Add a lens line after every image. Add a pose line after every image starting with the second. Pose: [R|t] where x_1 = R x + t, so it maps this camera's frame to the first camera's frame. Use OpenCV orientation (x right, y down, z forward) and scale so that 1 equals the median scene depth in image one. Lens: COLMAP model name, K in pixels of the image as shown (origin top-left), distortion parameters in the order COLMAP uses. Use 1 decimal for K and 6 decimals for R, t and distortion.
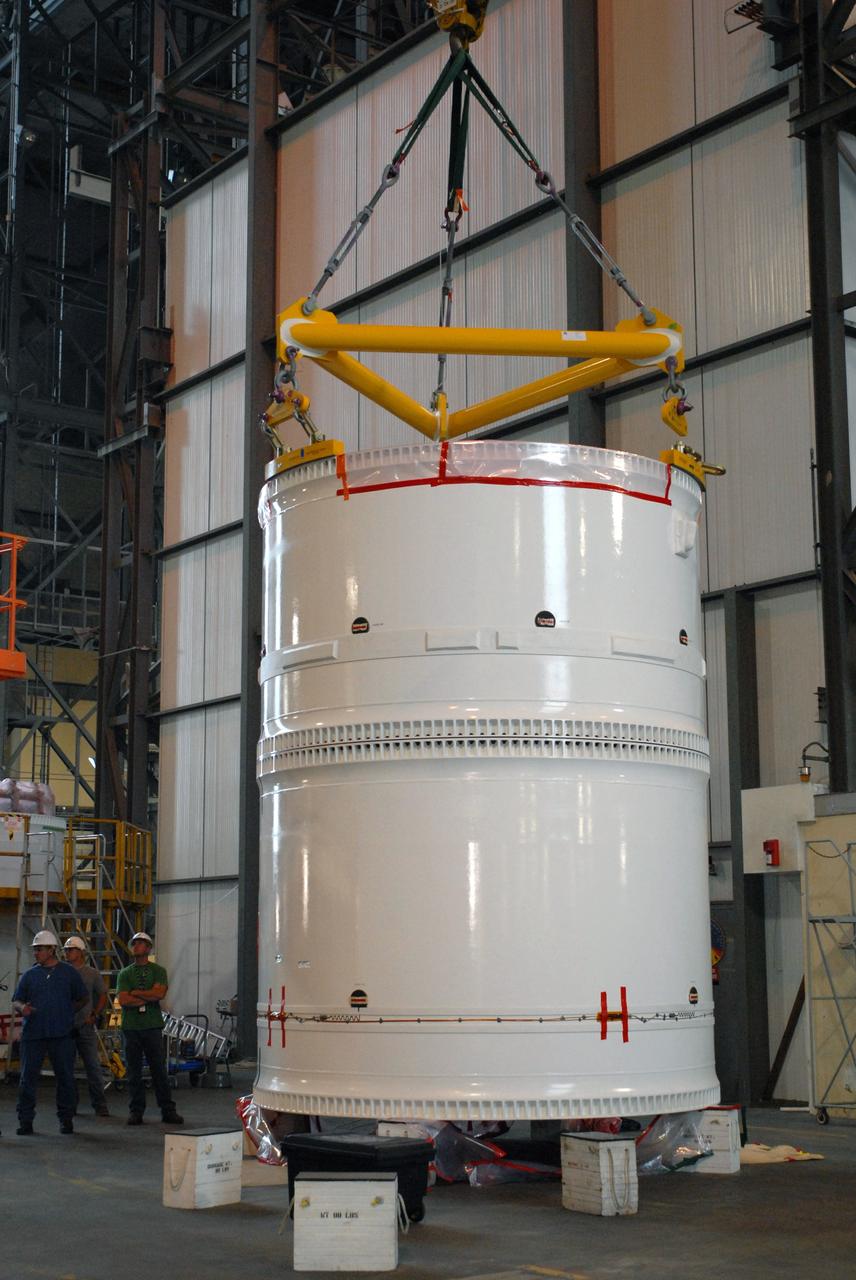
lens RADIAL K [[1951.5, 0, 440.1], [0, 1951.5, 641.7], [0, 0, 1]] dist [0.047571, 0.000000]
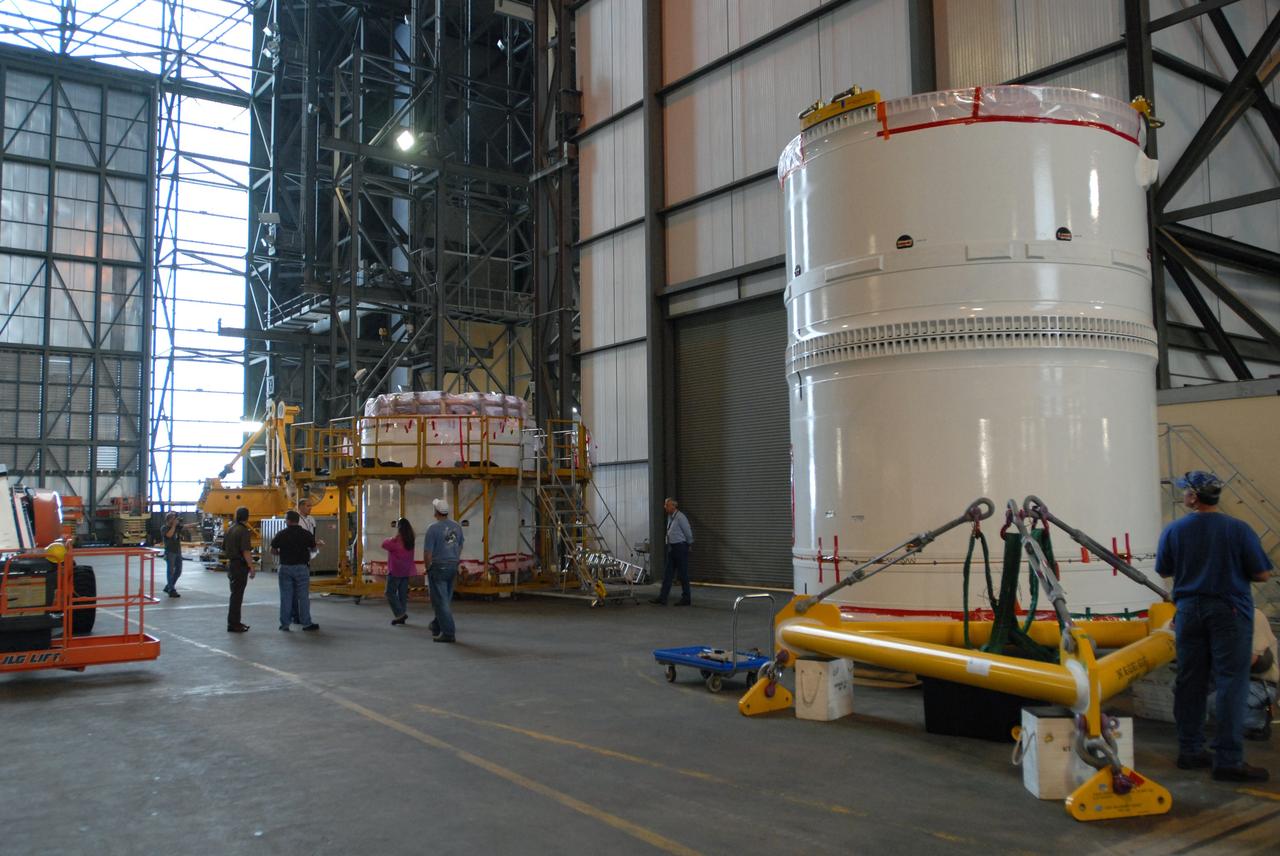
lens RADIAL K [[1158.0, 0, 650.9], [0, 1158.0, 437.0], [0, 0, 1]] dist [-0.066710, 0.085766]
pose [[0.999916, -0.010381, -0.007747, -0.095323], [0.011058, 0.995590, 0.093157, 0.021538], [0.006746, -0.093235, 0.995621, 0.134129]]
